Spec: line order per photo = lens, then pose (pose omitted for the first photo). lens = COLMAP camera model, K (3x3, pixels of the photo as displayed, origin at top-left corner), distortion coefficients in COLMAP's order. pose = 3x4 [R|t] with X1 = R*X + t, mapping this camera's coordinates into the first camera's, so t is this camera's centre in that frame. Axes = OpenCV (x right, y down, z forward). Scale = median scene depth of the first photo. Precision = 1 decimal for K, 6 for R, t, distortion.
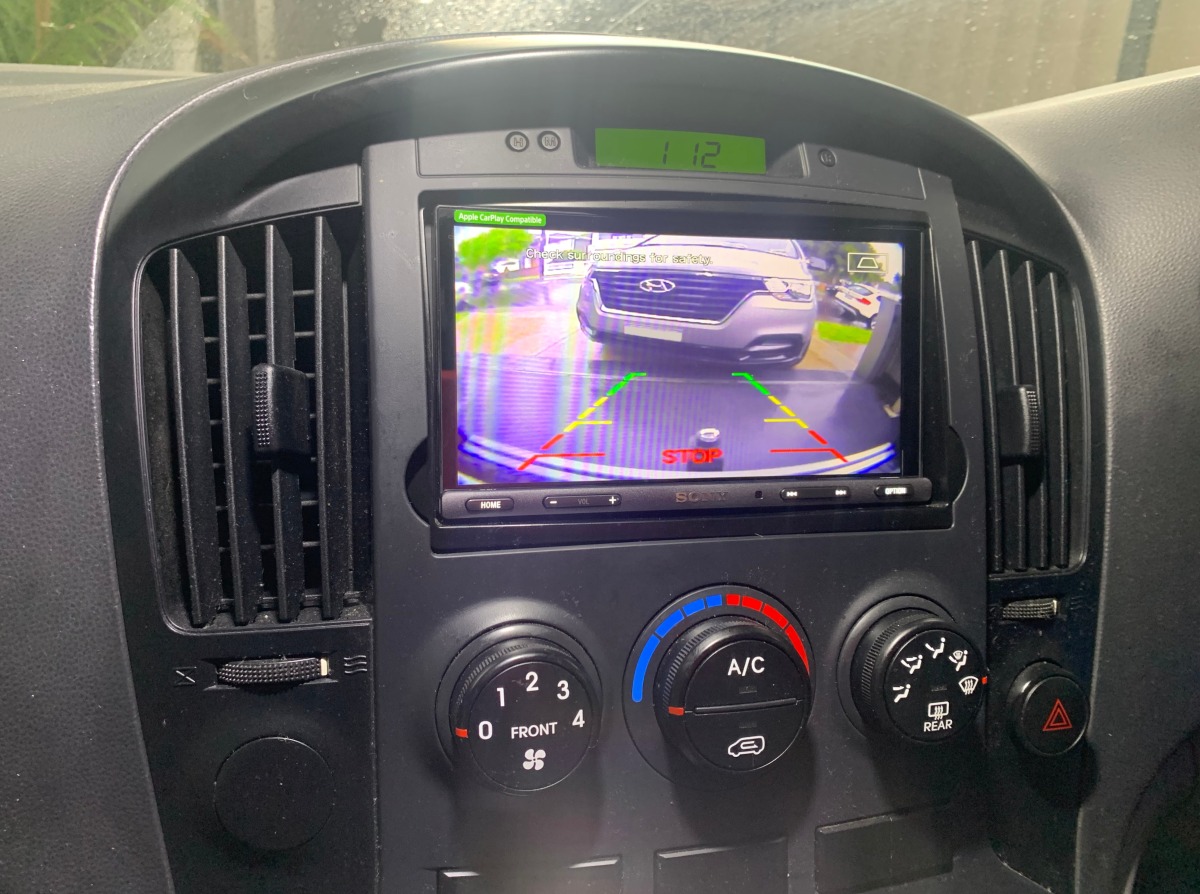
lens RADIAL K [[916.6, 0, 600.0], [0, 916.6, 447.0], [0, 0, 1]] dist [0.006812, -0.045363]
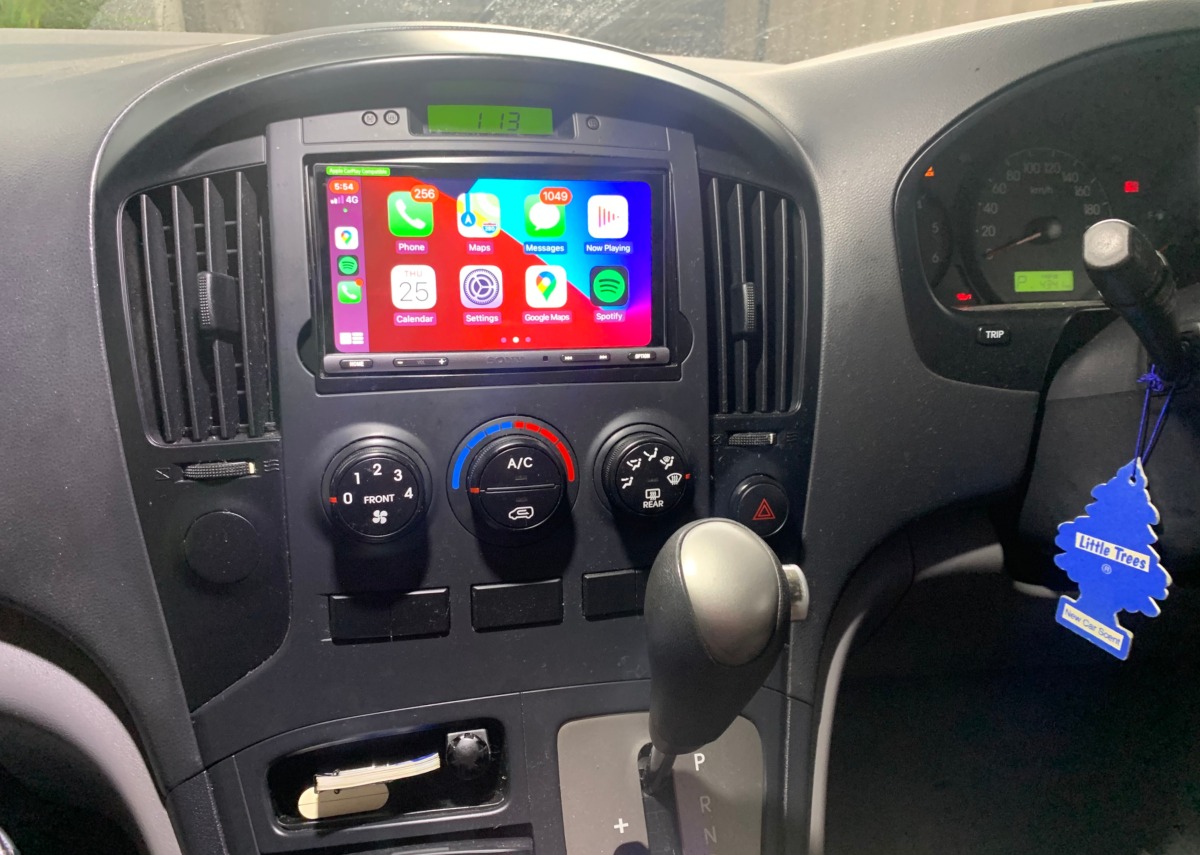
lens RADIAL K [[916.1, 0, 600.1], [0, 916.1, 440.0], [0, 0, 1]] dist [0.026920, -0.095061]
pose [[0.999939, -0.011045, -0.000574, 0.282922], [0.011054, 0.996209, 0.086283, 0.062066], [-0.000381, -0.086284, 0.996271, -0.532981]]
